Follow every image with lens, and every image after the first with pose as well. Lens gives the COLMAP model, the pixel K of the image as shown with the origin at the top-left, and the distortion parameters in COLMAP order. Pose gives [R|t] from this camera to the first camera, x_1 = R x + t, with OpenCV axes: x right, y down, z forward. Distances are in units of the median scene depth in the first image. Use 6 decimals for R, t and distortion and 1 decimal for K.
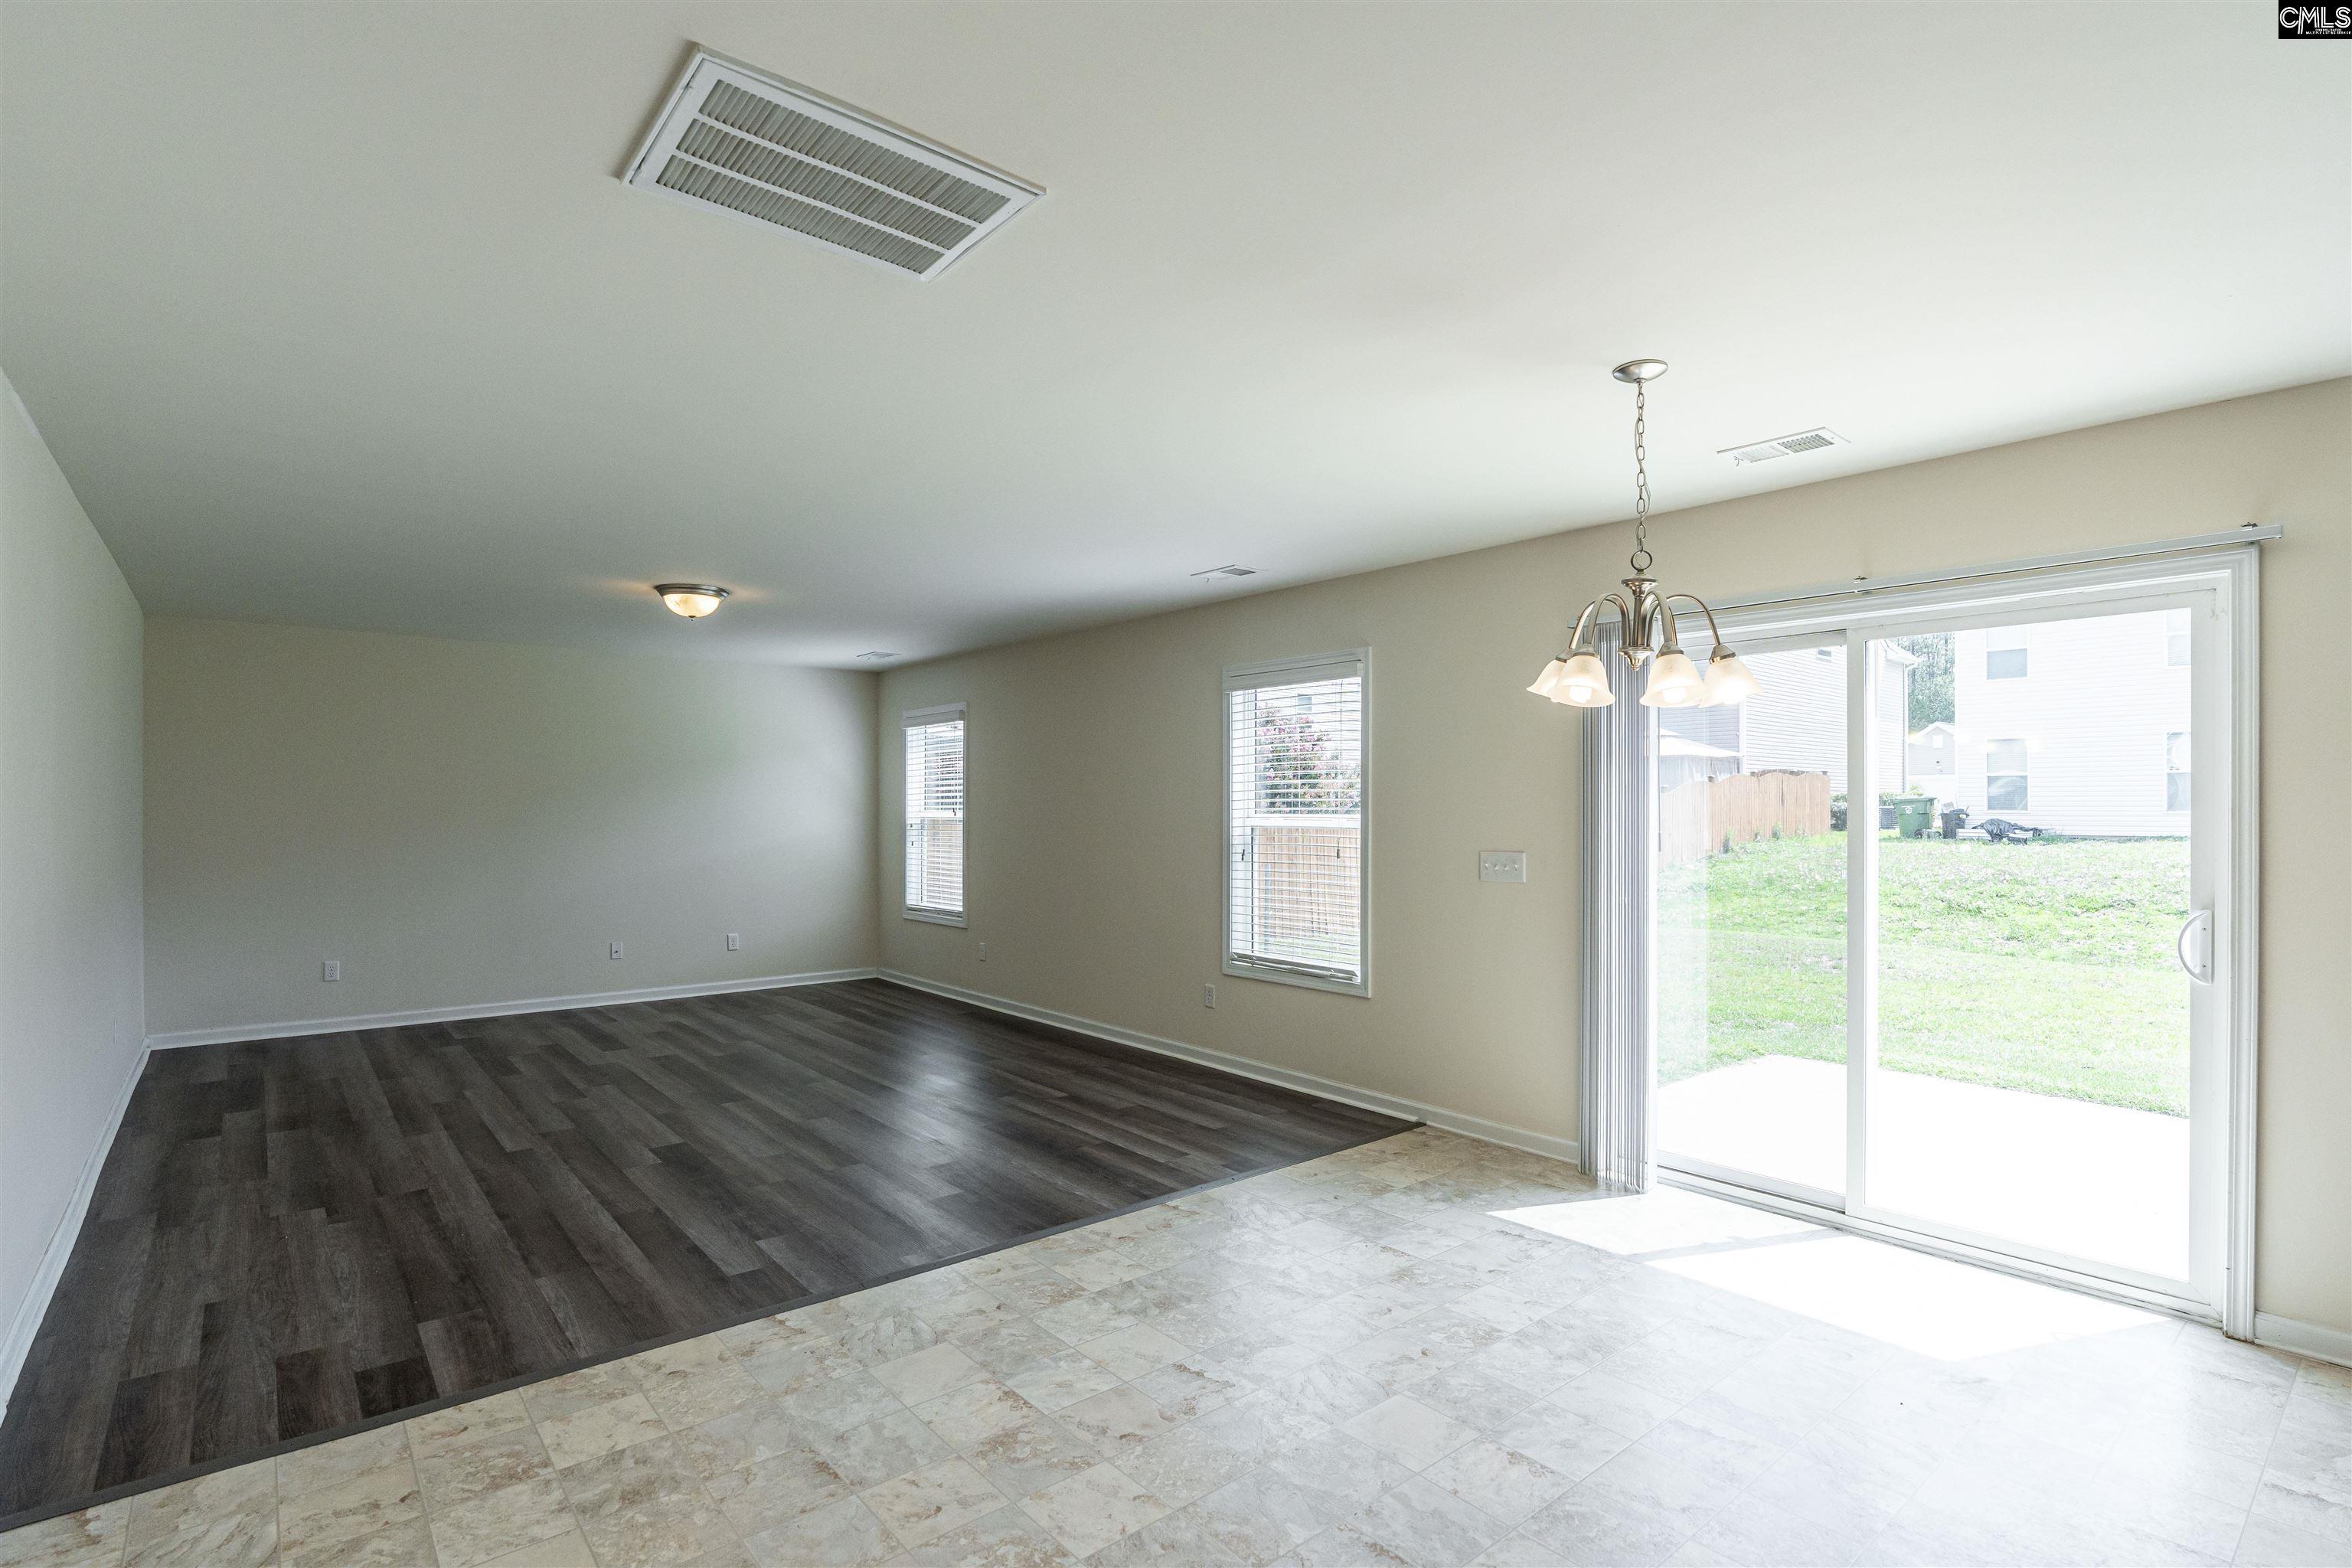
lens RADIAL K [[1121.6, 0, 1178.2], [0, 1121.6, 809.6], [0, 0, 1]] dist [-0.028364, 0.000456]
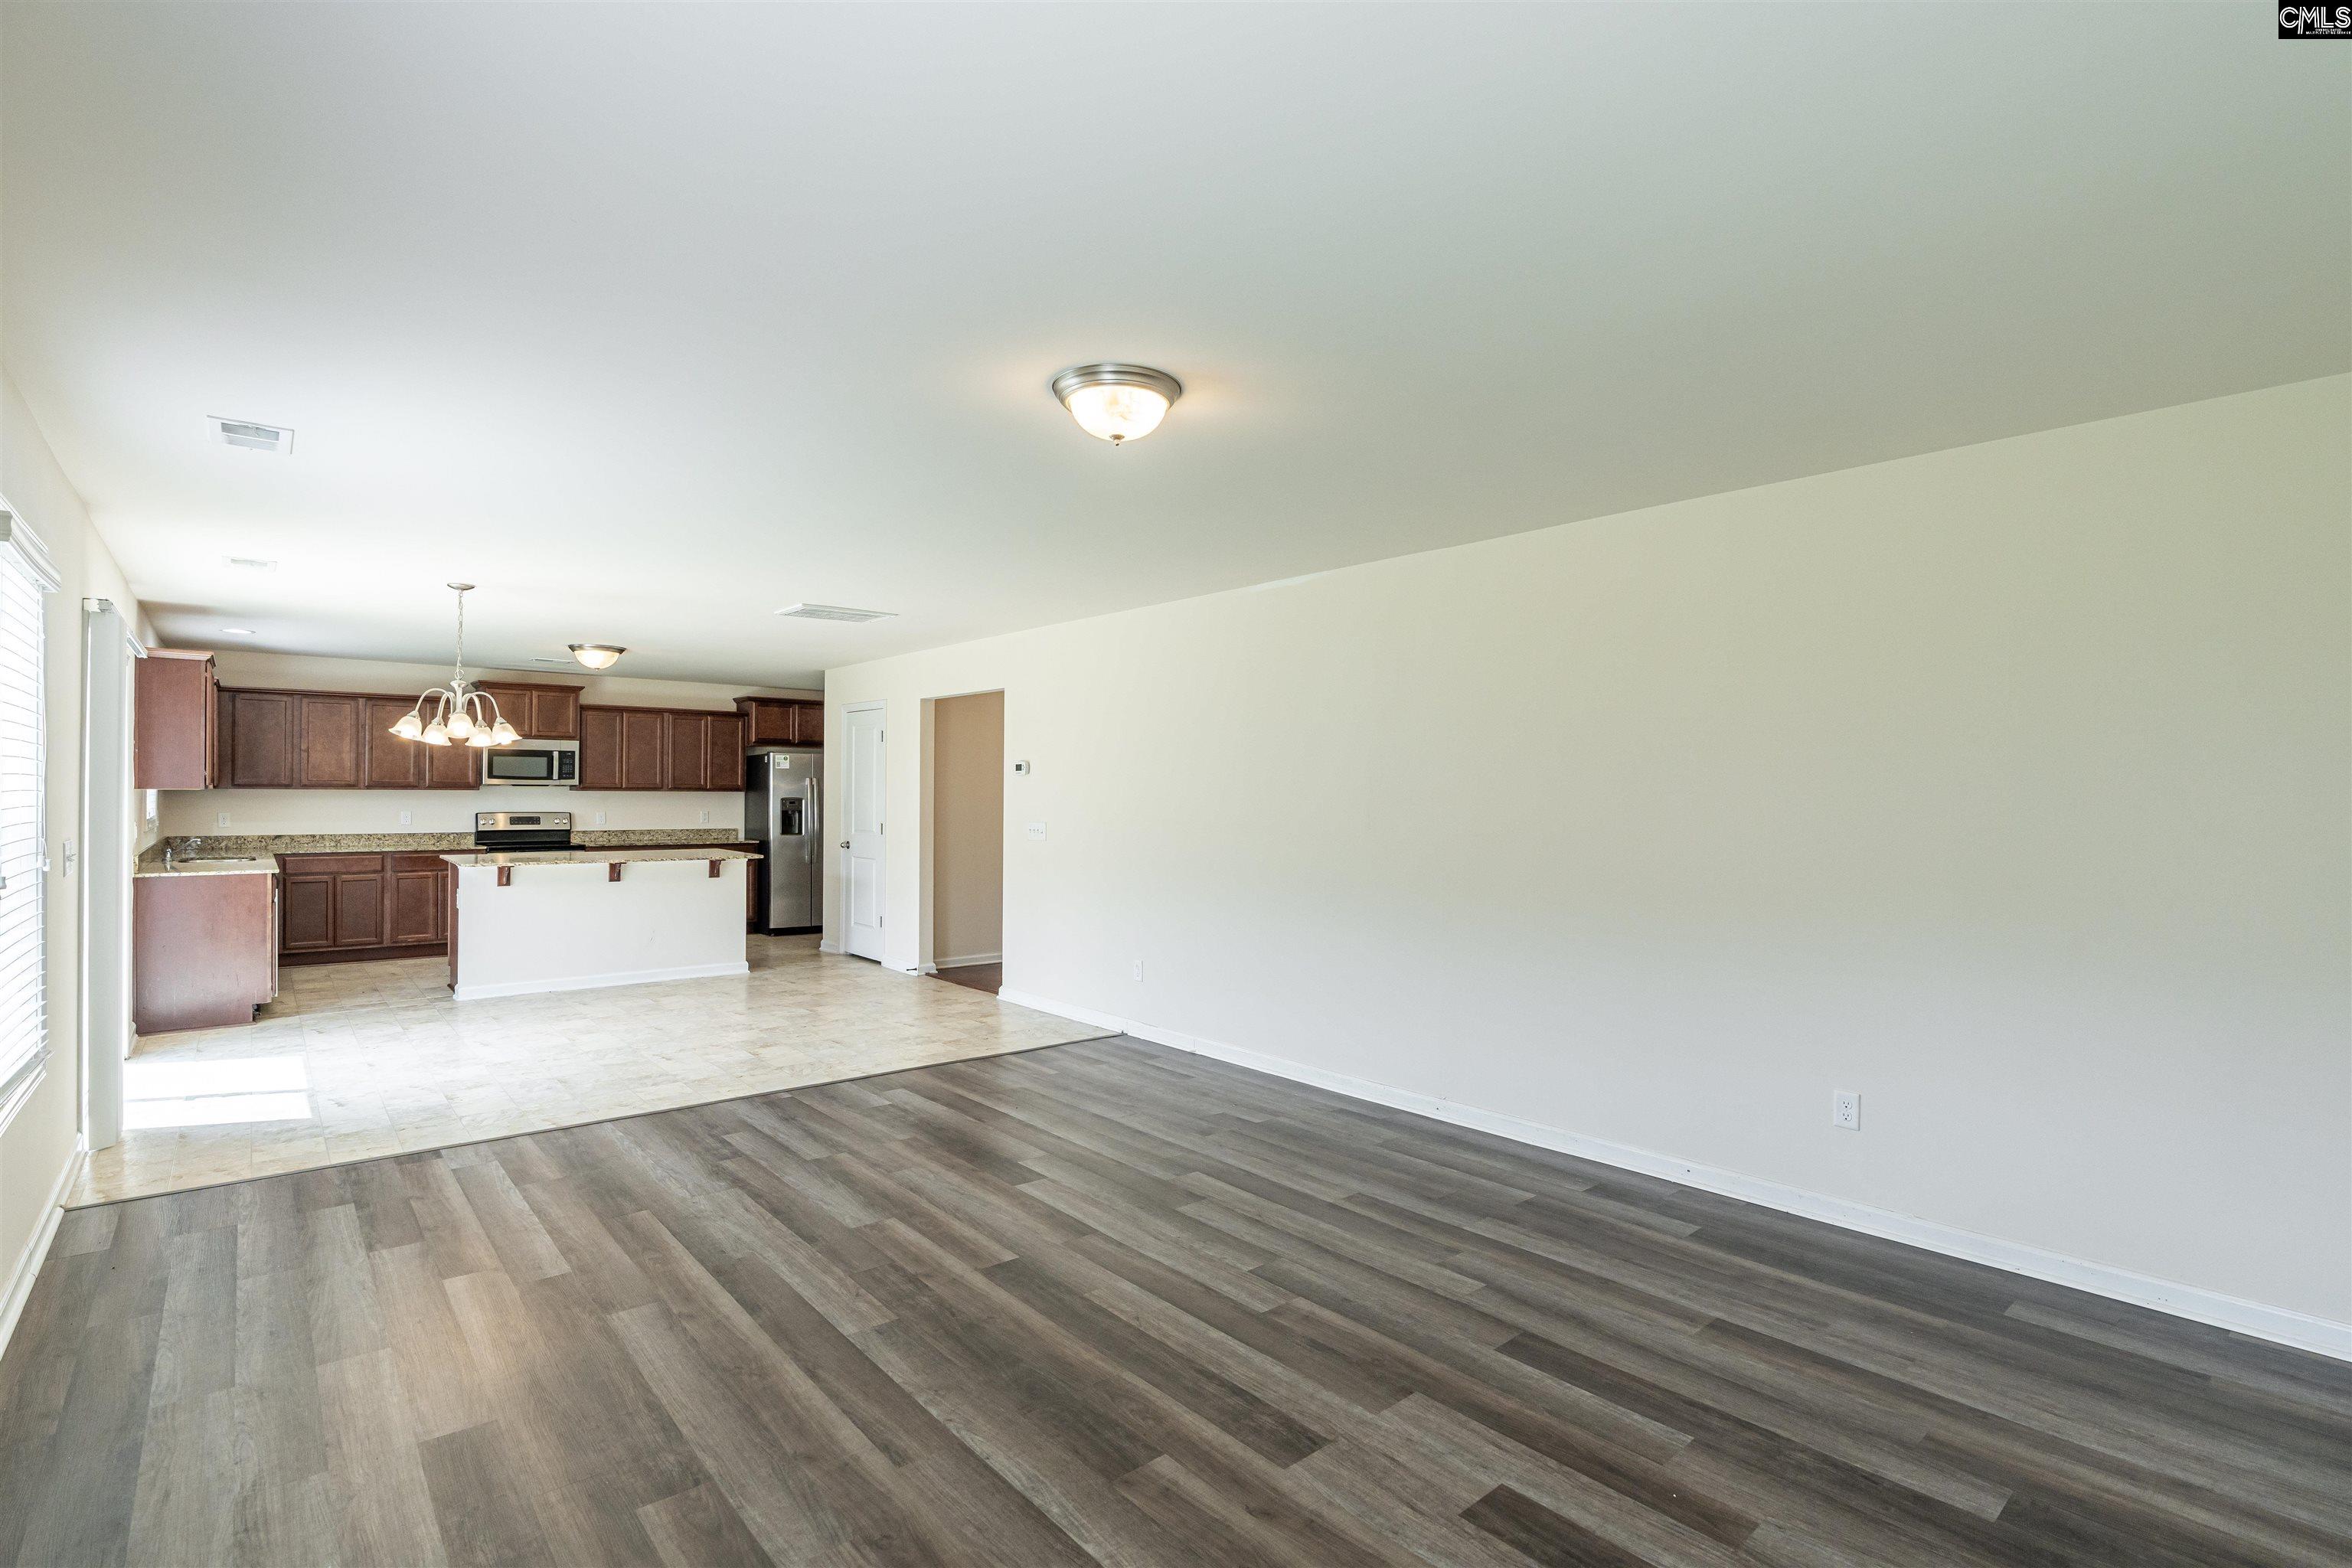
lens RADIAL K [[1104.4, 0, 1166.9], [0, 1104.4, 790.4], [0, 0, 1]] dist [-0.020667, 0.000202]
pose [[-0.999965, -0.007567, -0.003465, -0.581815], [-0.007562, 0.999970, -0.001420, -0.005594], [0.003475, -0.001394, -0.999993, 1.935608]]
